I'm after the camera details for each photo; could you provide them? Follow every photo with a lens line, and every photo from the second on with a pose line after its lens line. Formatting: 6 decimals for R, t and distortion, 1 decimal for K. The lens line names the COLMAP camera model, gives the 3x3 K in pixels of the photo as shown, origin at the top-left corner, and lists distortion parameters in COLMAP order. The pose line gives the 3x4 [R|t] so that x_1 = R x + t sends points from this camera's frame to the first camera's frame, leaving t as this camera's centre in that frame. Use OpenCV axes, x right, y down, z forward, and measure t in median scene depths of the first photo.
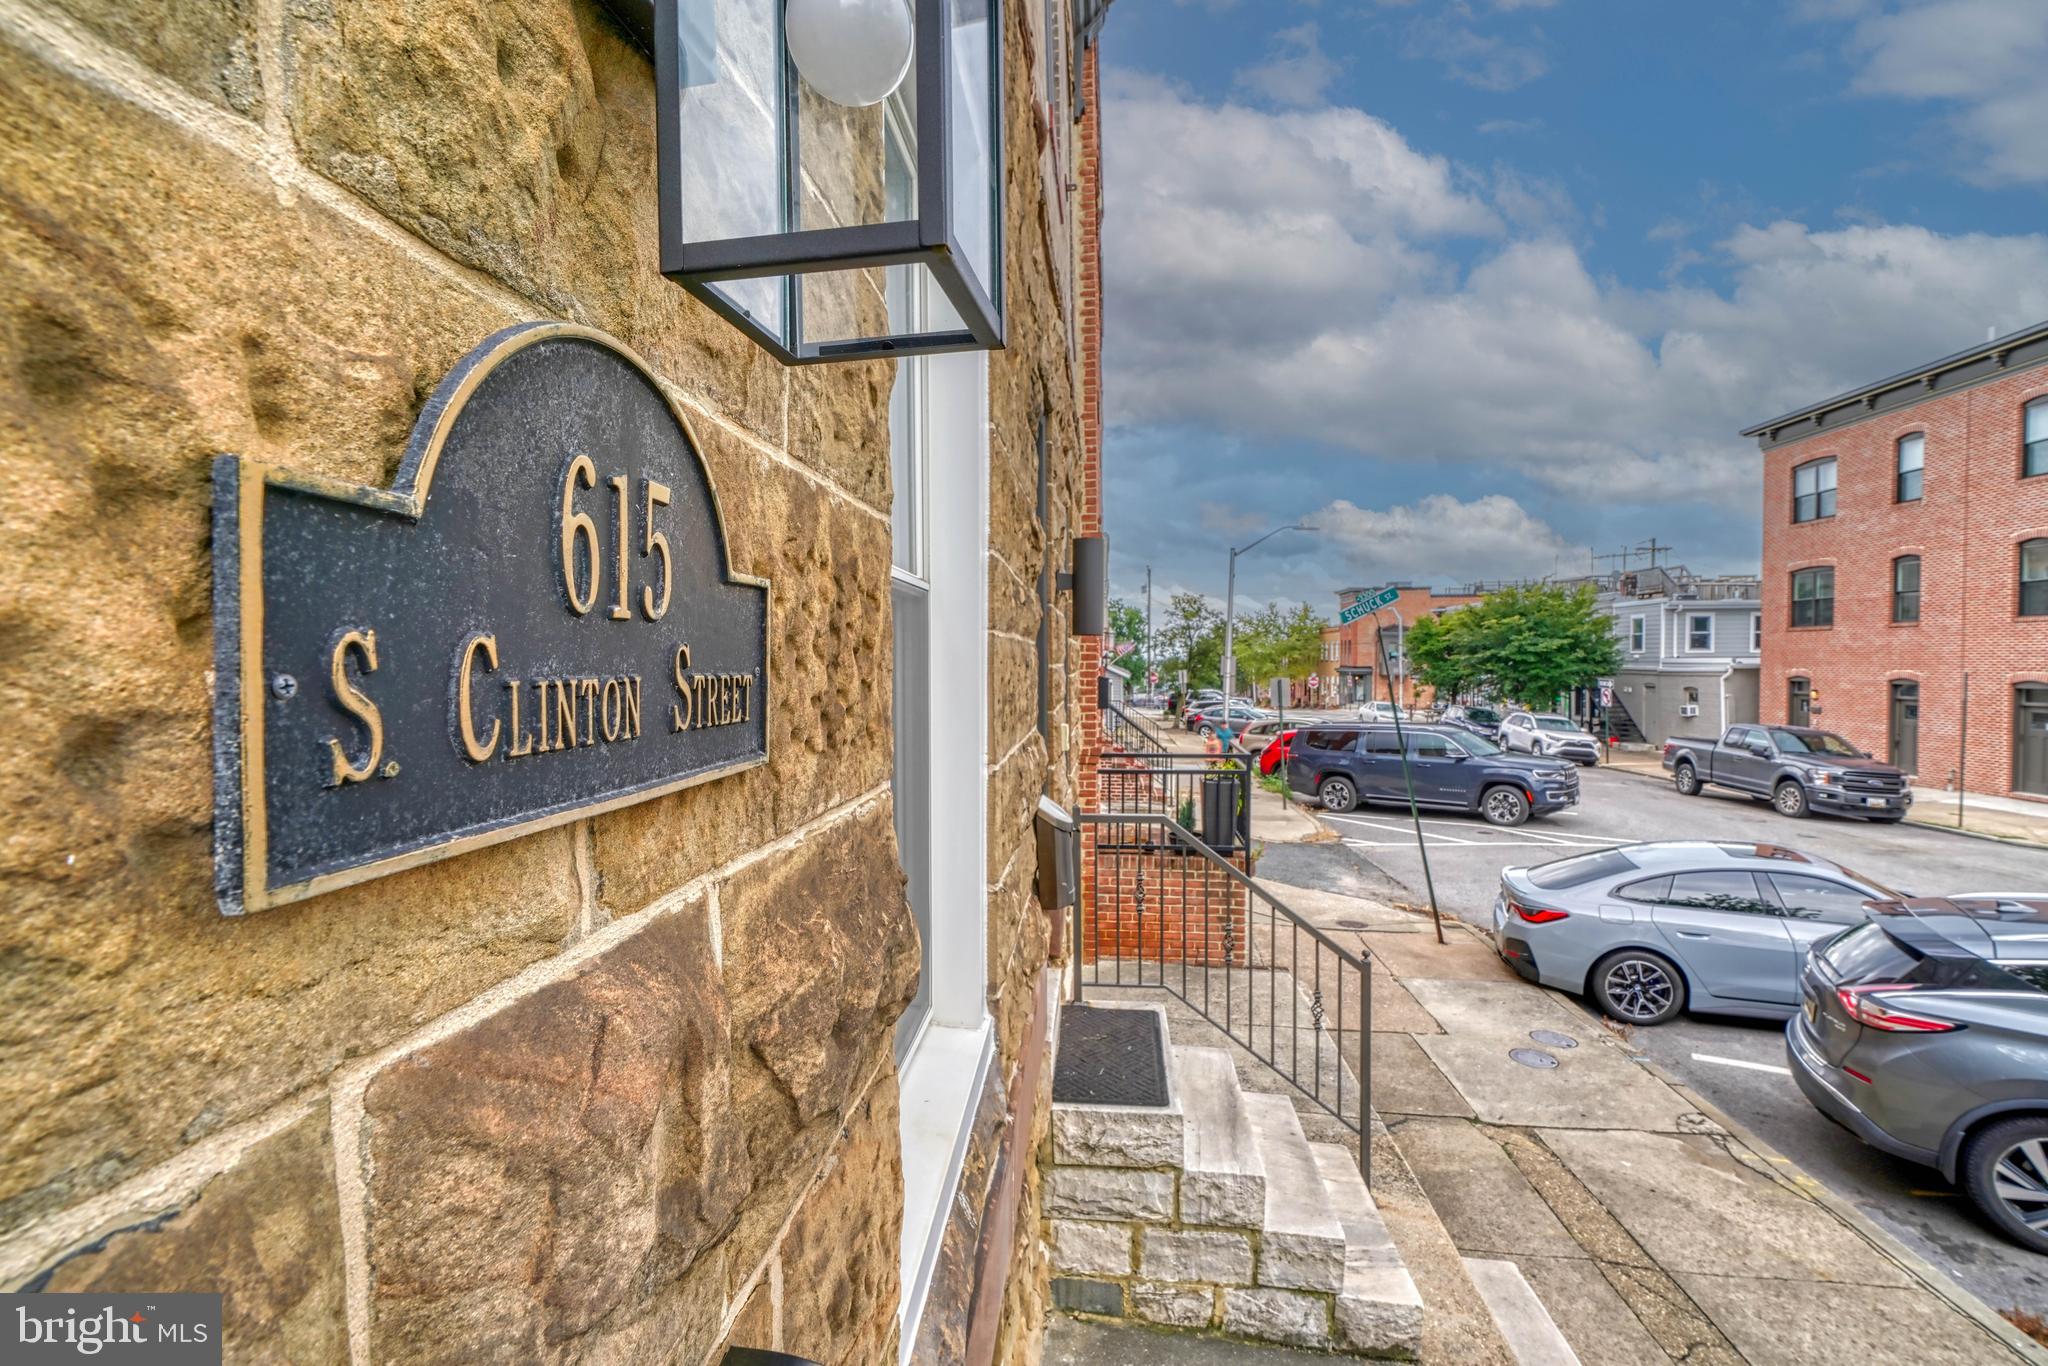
lens RADIAL K [[935.6, 0, 1055.0], [0, 935.6, 702.1], [0, 0, 1]] dist [-0.010396, 0.004381]
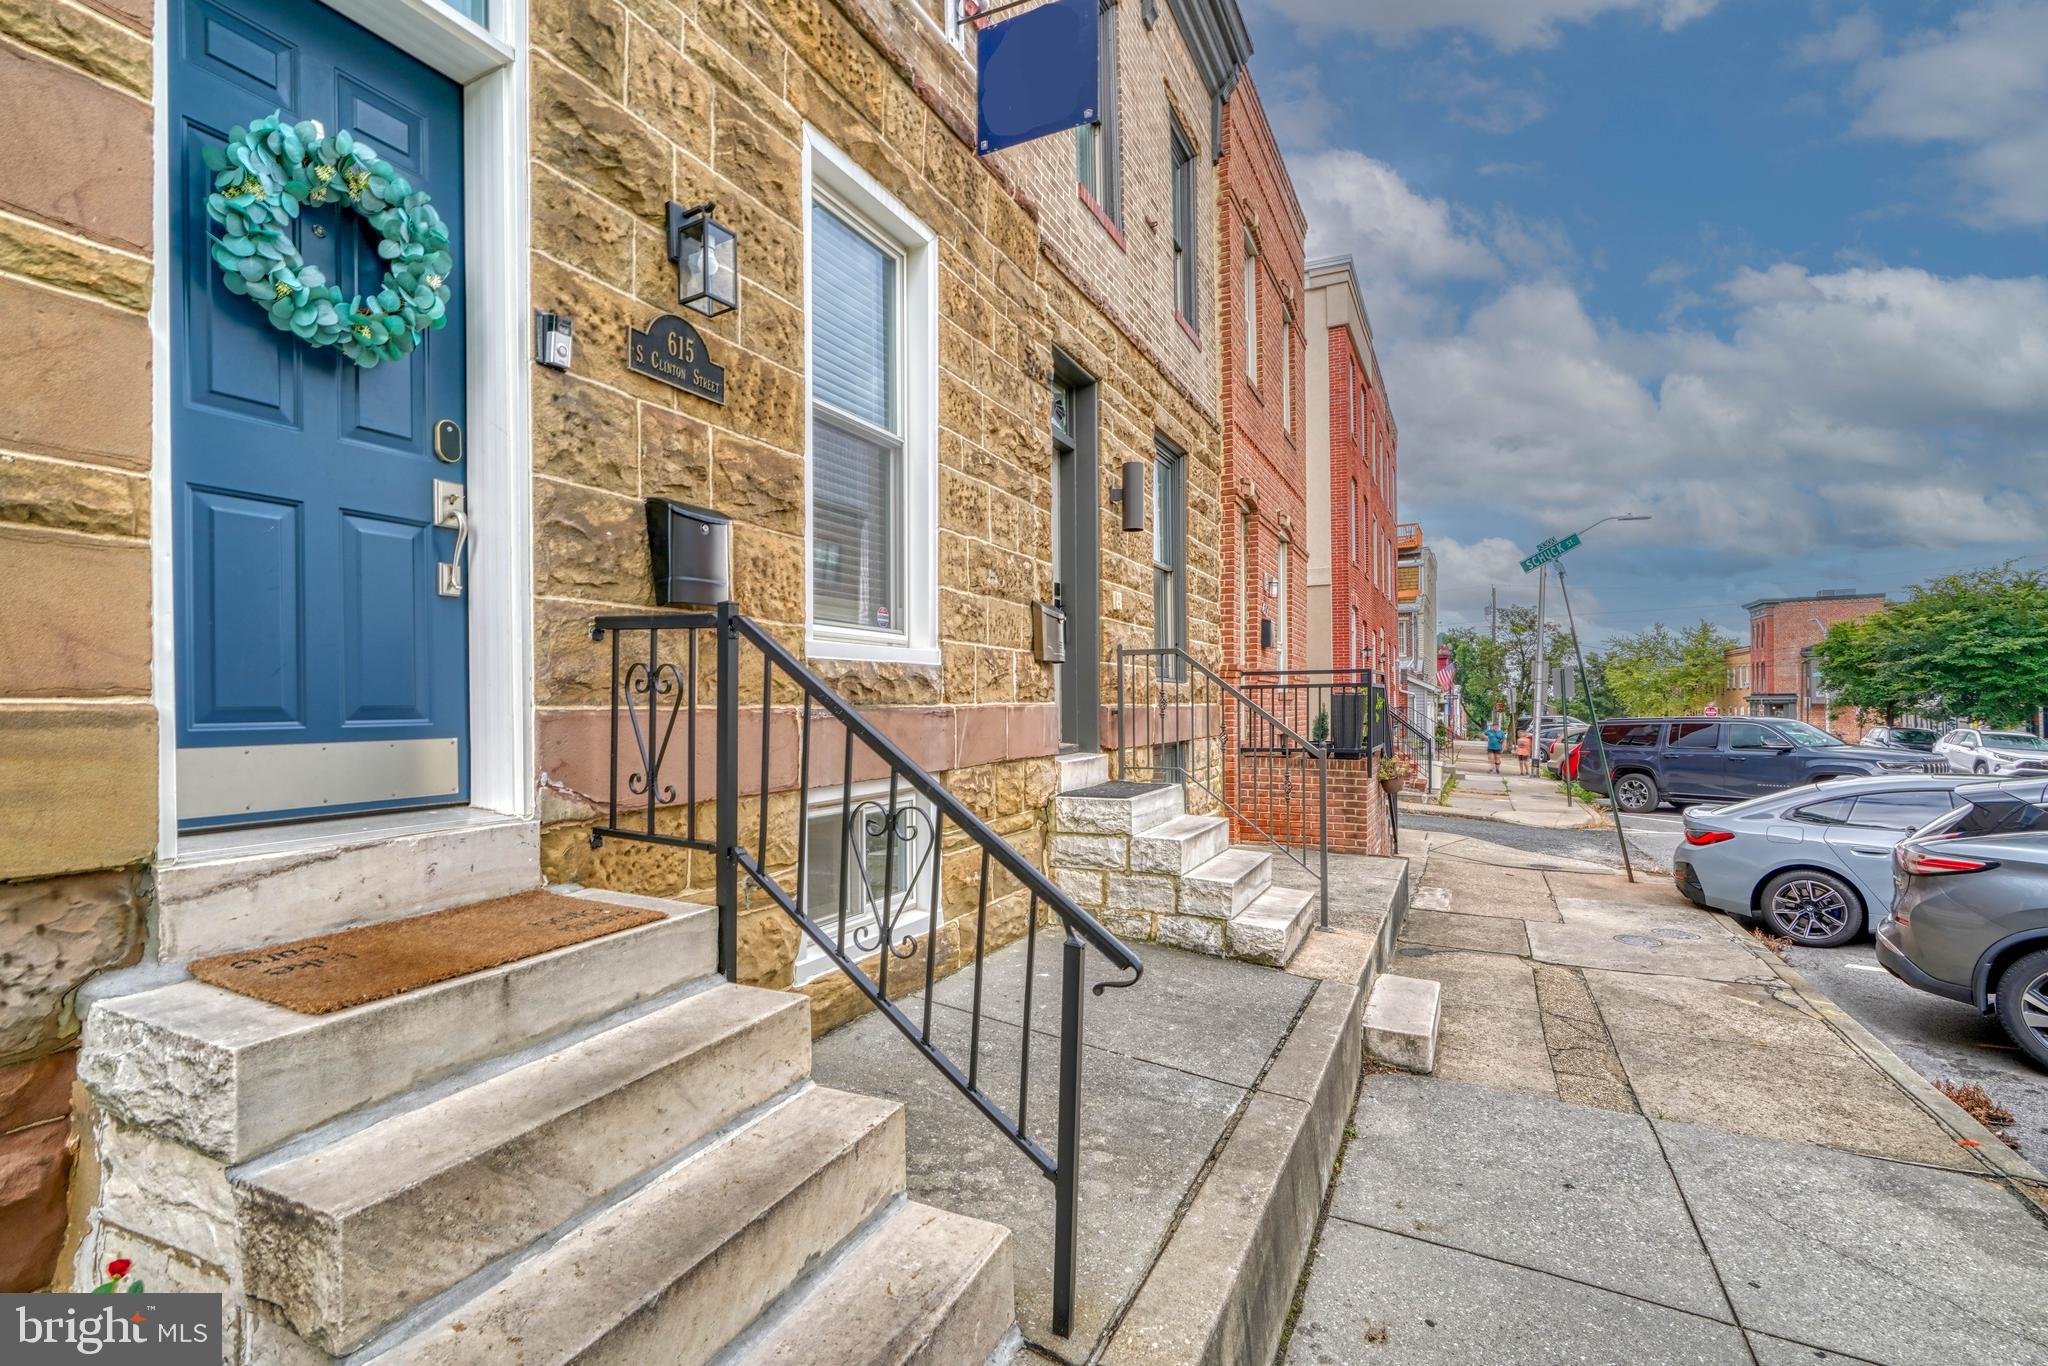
lens RADIAL K [[935.6, 0, 1039.4], [0, 935.6, 696.4], [0, 0, 1]] dist [-0.010396, 0.004381]
pose [[0.939882, -0.009025, -0.341381, 0.330597], [-0.003649, 0.999328, -0.036465, 0.201731], [0.341480, 0.035519, 0.939218, -0.336778]]
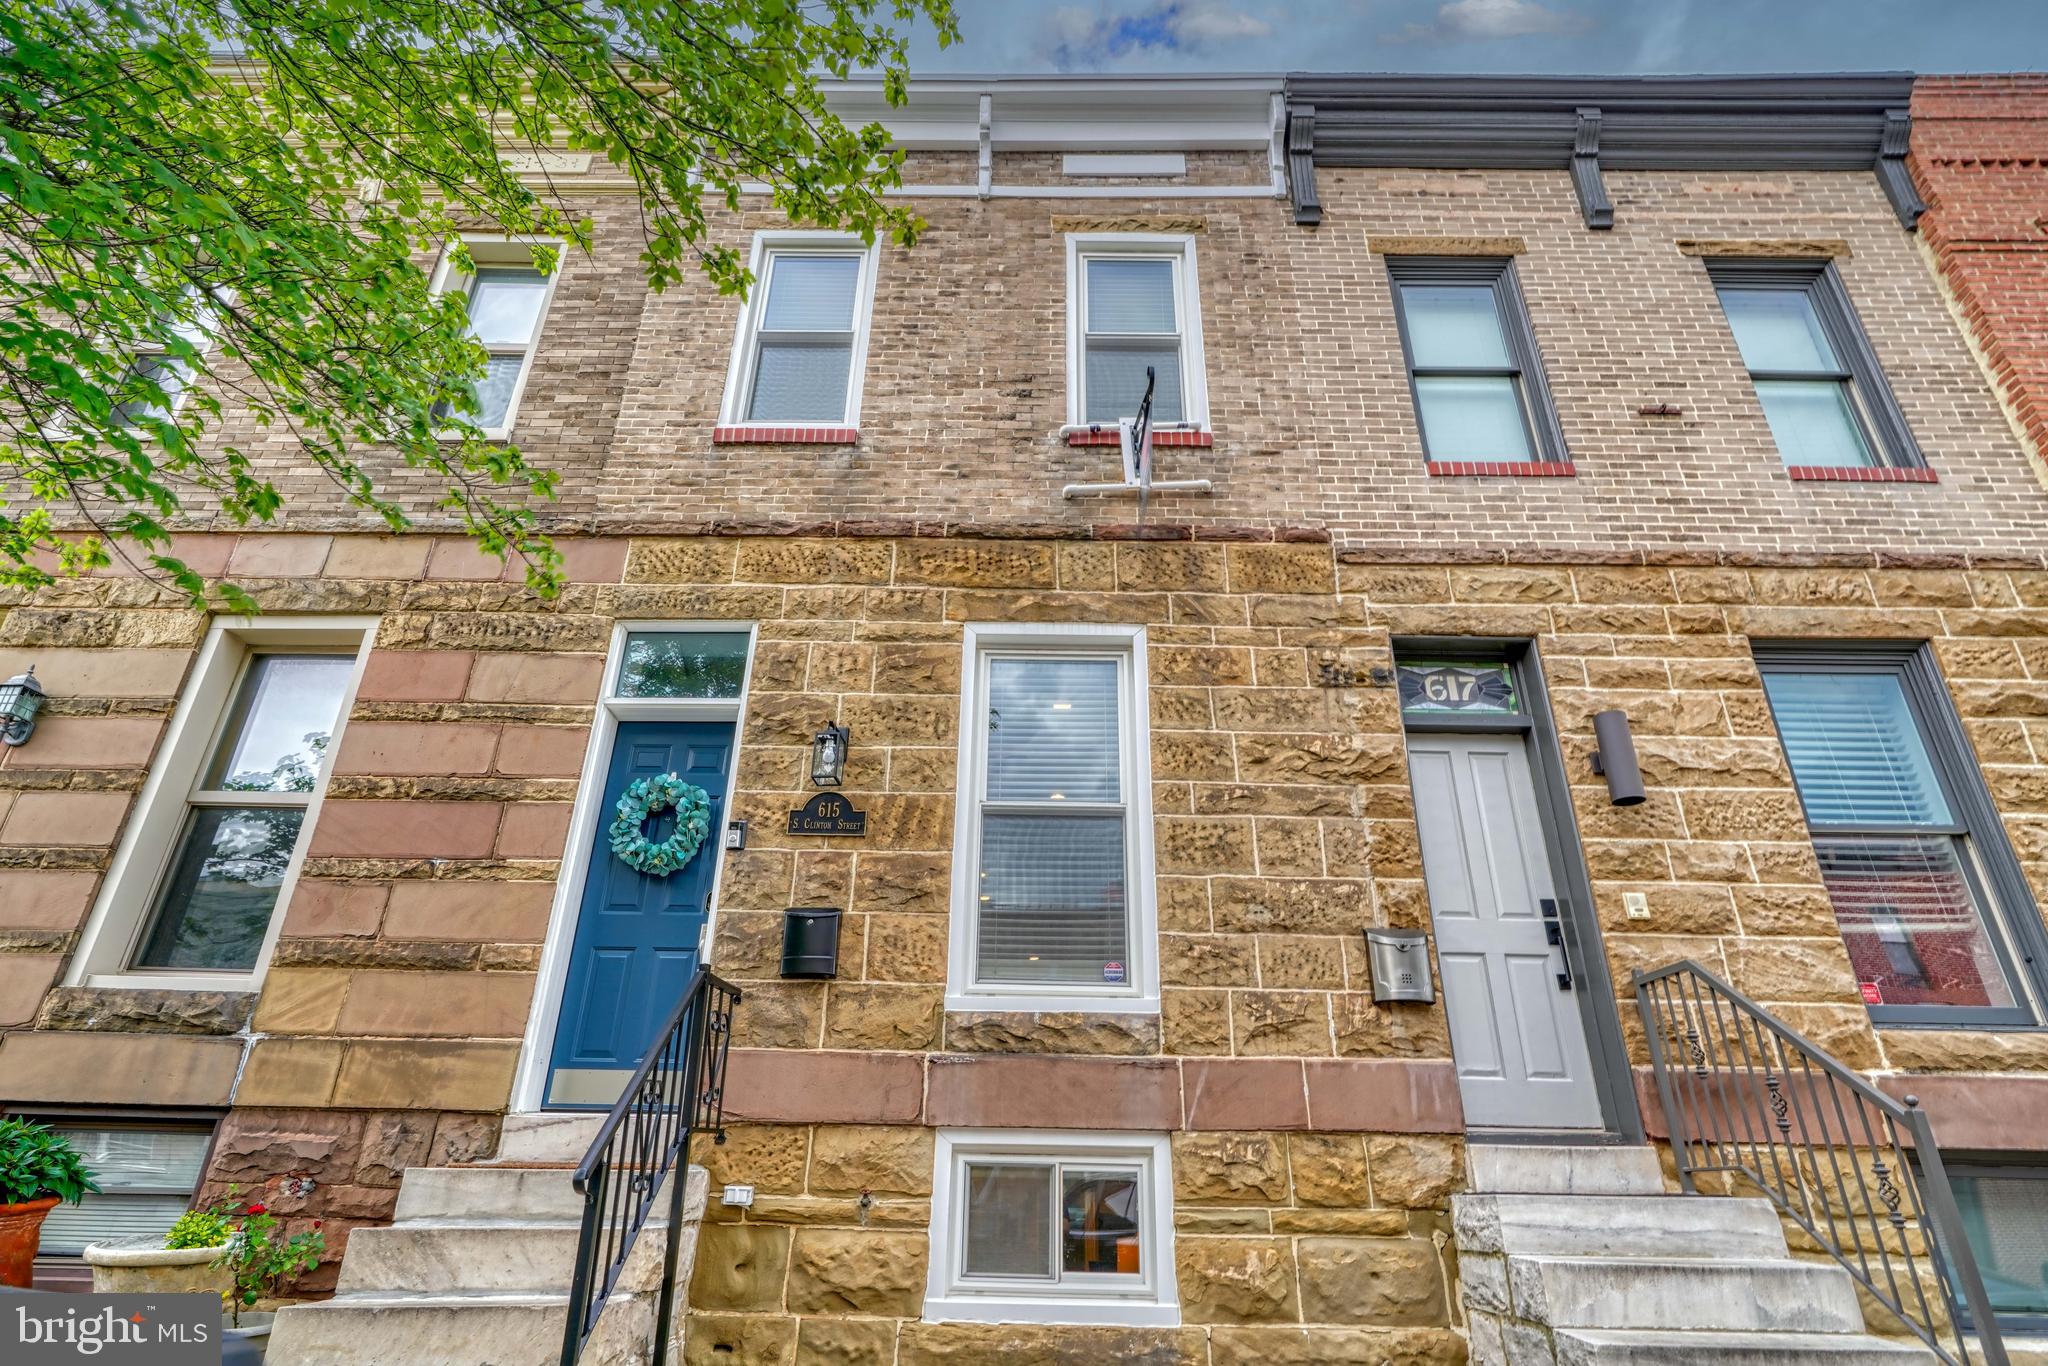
lens RADIAL K [[1057.4, 0, 1017.5], [0, 1057.4, 683.1], [0, 0, 1]] dist [-0.005883, 0.003220]
pose [[0.077742, -0.438089, -0.895563, 0.879459], [-0.049950, 0.895442, -0.442366, 0.295141], [0.995721, 0.079124, 0.047731, 0.207912]]
